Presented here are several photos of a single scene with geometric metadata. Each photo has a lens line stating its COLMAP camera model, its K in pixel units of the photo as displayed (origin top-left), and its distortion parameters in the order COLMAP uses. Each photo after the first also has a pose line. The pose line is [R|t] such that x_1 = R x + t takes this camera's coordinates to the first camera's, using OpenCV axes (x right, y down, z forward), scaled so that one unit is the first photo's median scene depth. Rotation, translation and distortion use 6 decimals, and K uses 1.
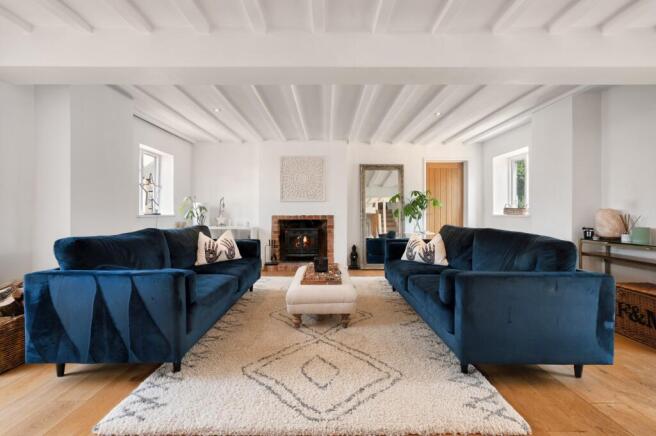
lens RADIAL K [[274.9, 0, 327.0], [0, 274.9, 202.4], [0, 0, 1]] dist [0.003444, 0.000236]
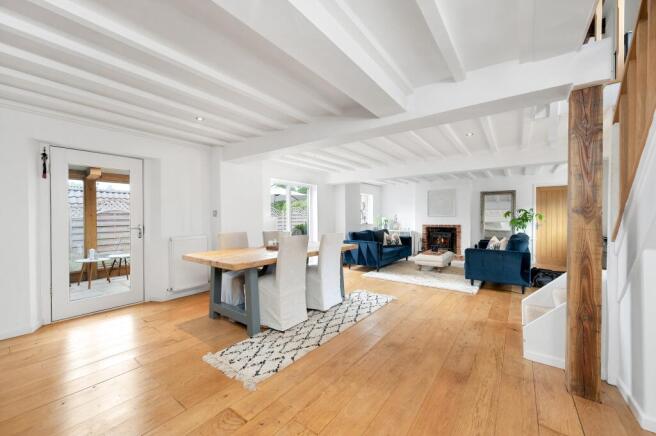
lens RADIAL K [[260.8, 0, 341.3], [0, 260.8, 220.6], [0, 0, 1]] dist [0.004090, 0.000570]
pose [[0.822491, 0.007171, -0.568733, 0.322352], [0.021408, 0.998822, 0.043553, -0.061858], [0.568375, -0.047997, 0.821369, -0.666281]]
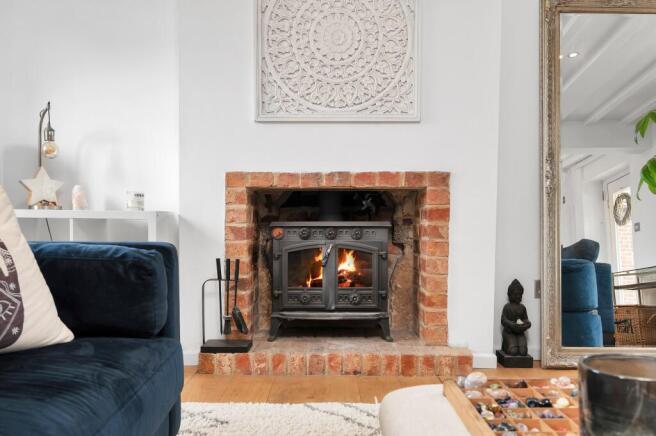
lens RADIAL K [[578.4, 0, 328.1], [0, 578.4, 220.9], [0, 0, 1]] dist [-0.009852, 0.000109]
pose [[0.999949, 0.004084, -0.009252, -0.092636], [-0.003709, 0.999186, 0.040160, 0.073433], [0.009408, -0.040124, 0.999150, 0.420860]]
